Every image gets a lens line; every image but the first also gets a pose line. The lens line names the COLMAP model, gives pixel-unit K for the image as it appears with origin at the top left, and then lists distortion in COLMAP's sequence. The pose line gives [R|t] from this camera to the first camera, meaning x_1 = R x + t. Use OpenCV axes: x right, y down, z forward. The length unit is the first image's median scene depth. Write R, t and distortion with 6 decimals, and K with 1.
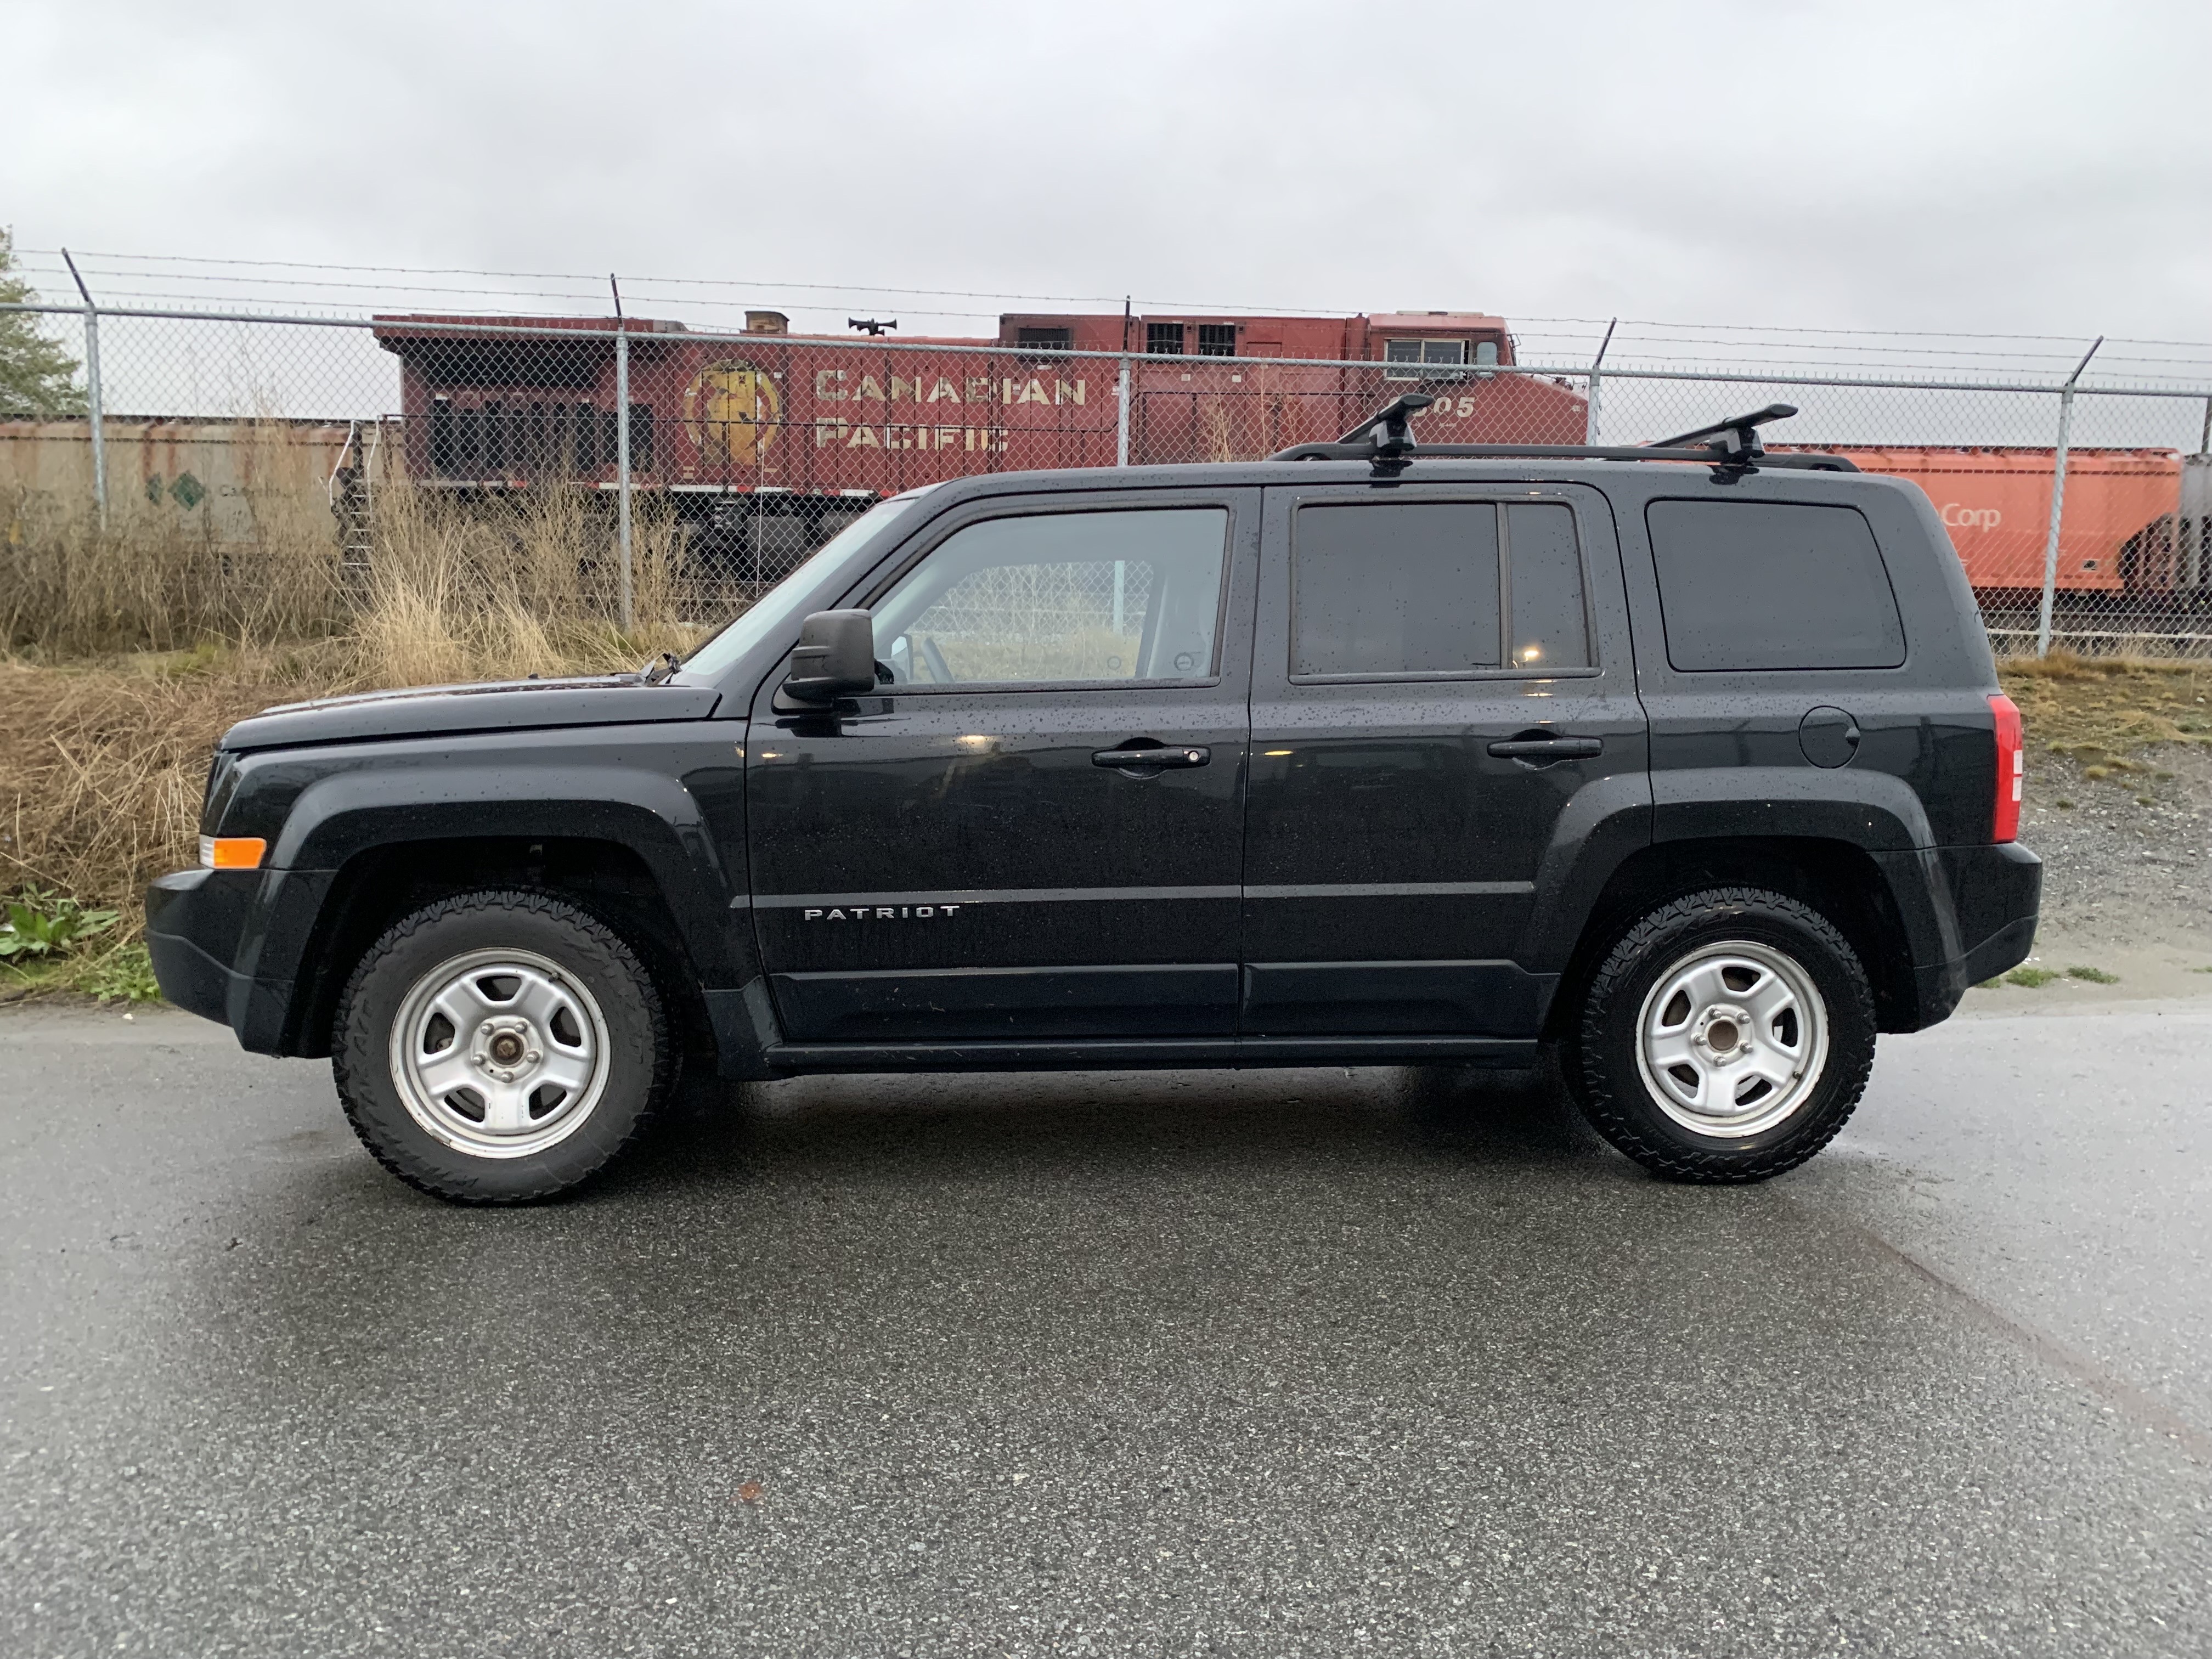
lens RADIAL K [[1714.7, 0, 1111.9], [0, 1714.7, 841.0], [0, 0, 1]] dist [0.017536, -0.022132]
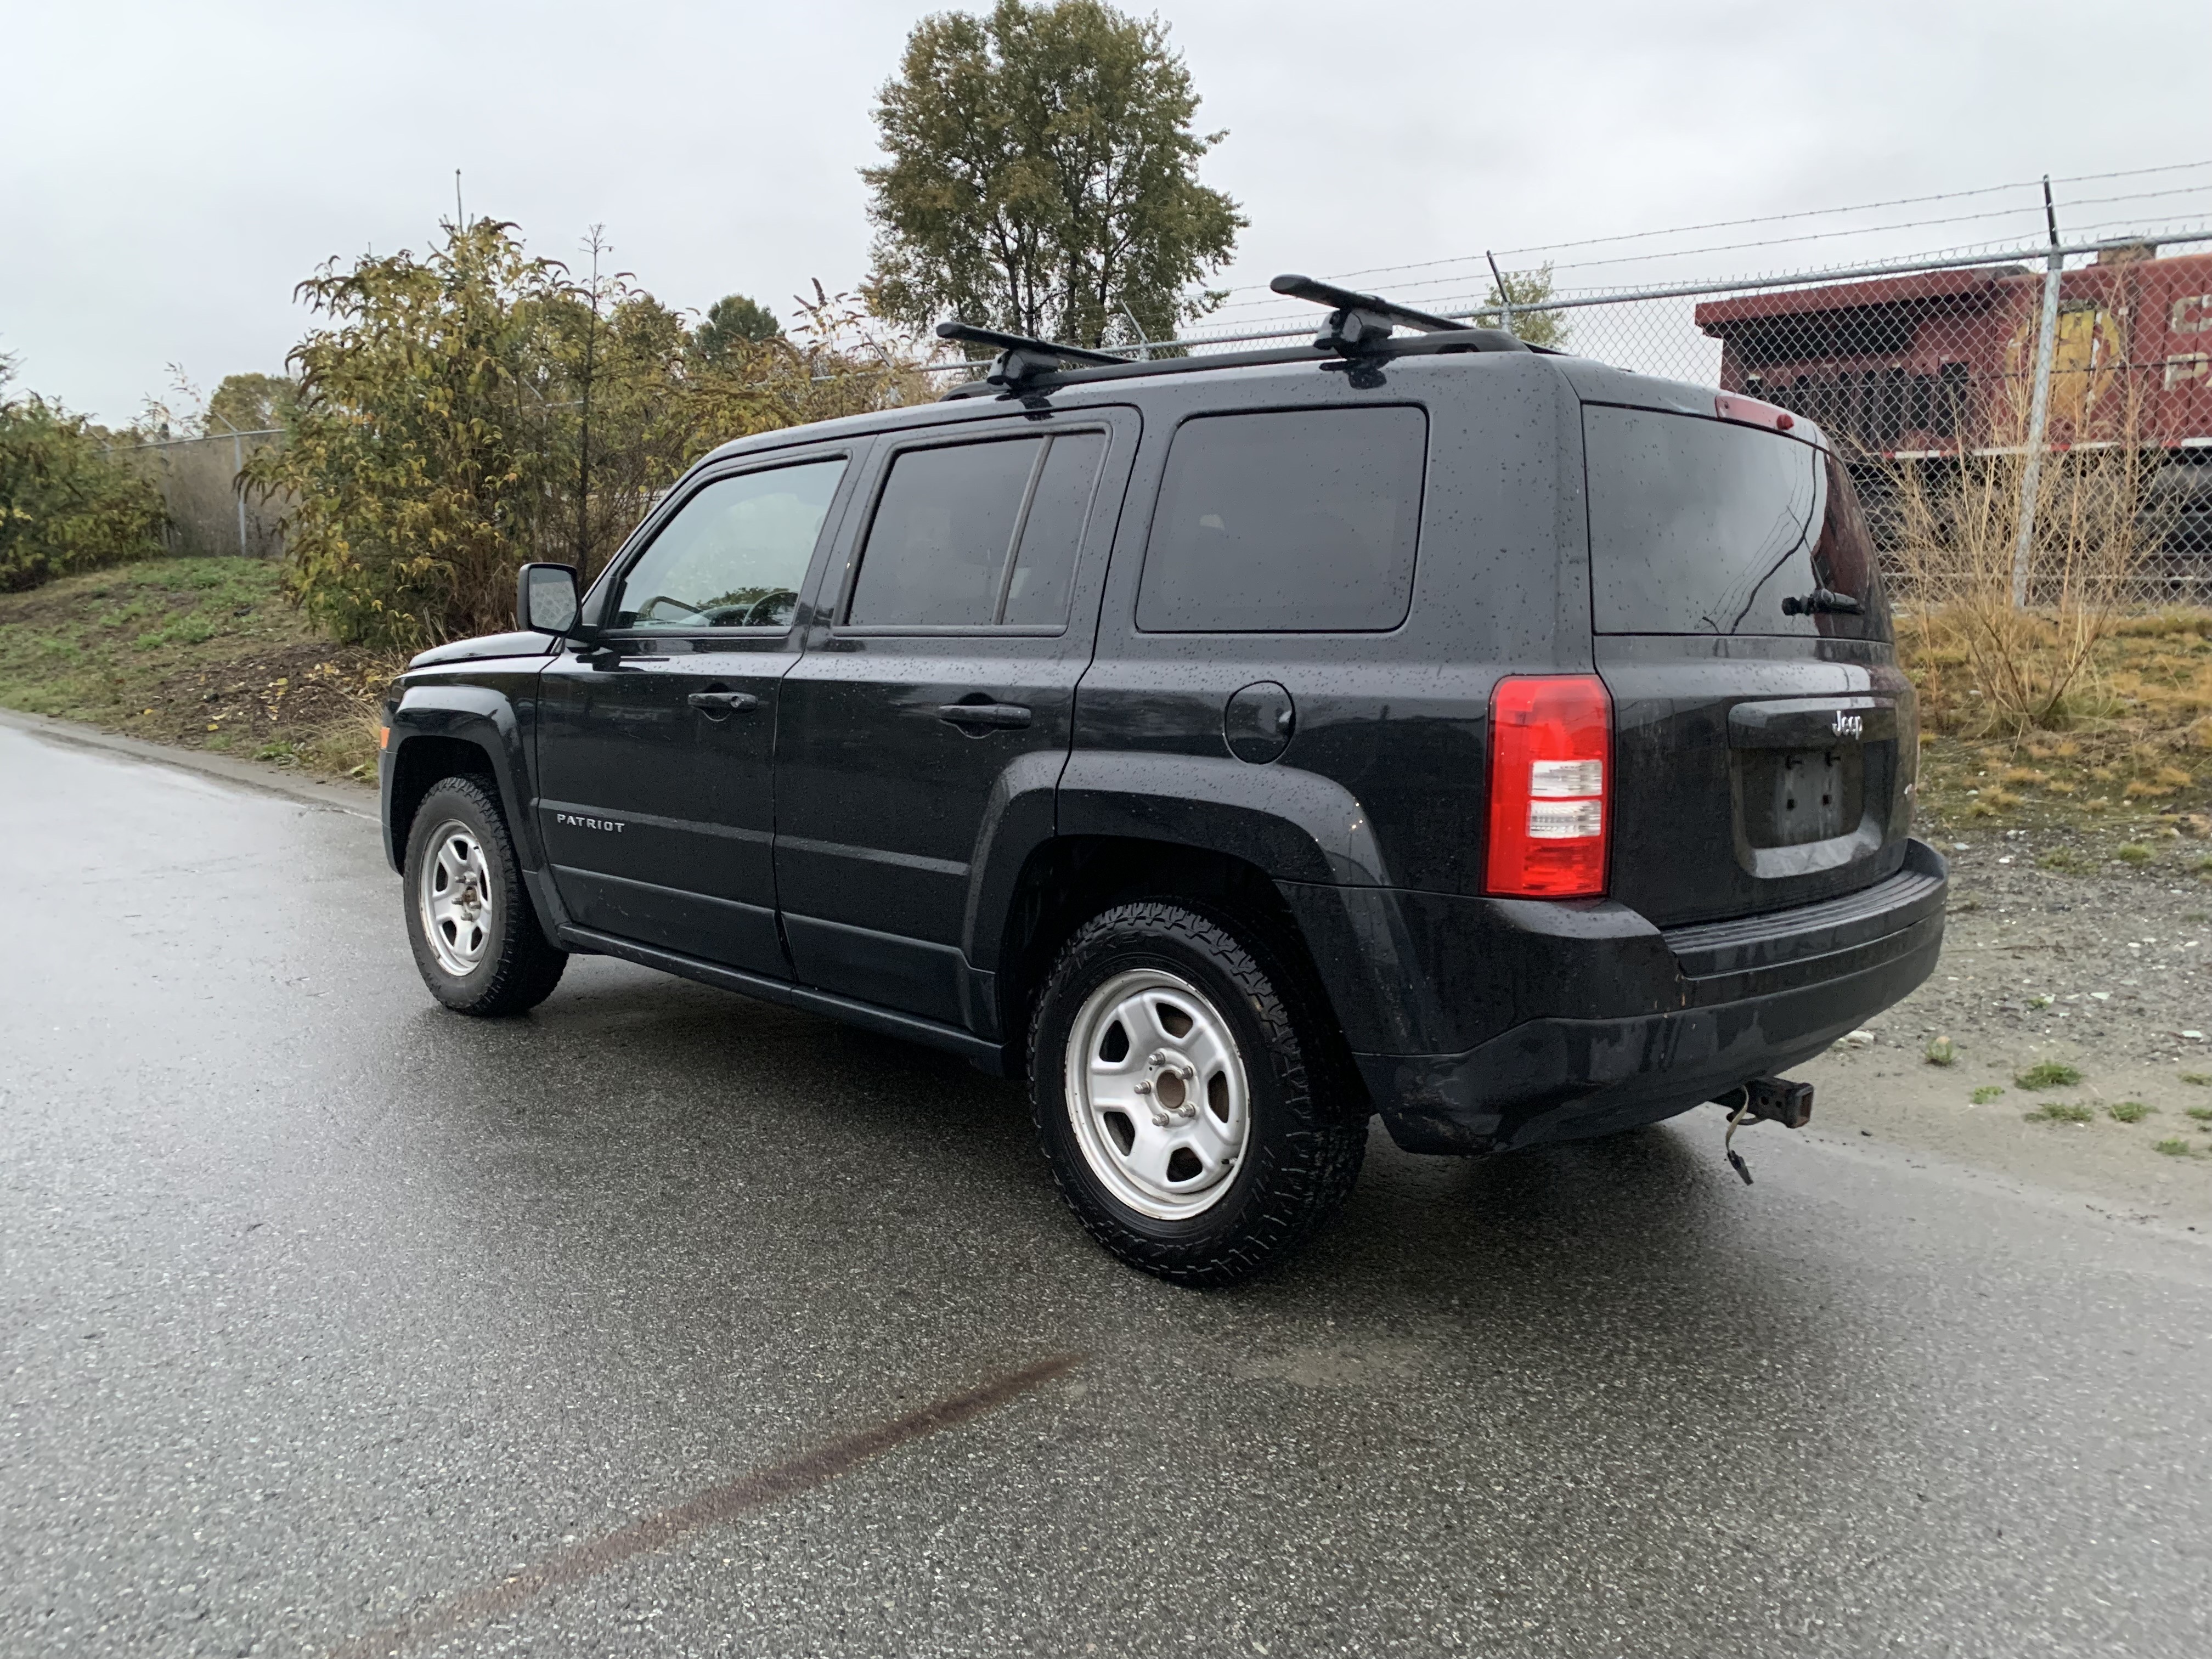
lens RADIAL K [[1714.7, 0, 1113.6], [0, 1714.7, 815.2], [0, 0, 1]] dist [0.017536, -0.022132]
pose [[0.651709, 0.092856, -0.752764, 0.925845], [-0.096406, 0.994569, 0.039219, -0.042090], [0.752317, 0.047012, 0.657122, 0.451688]]
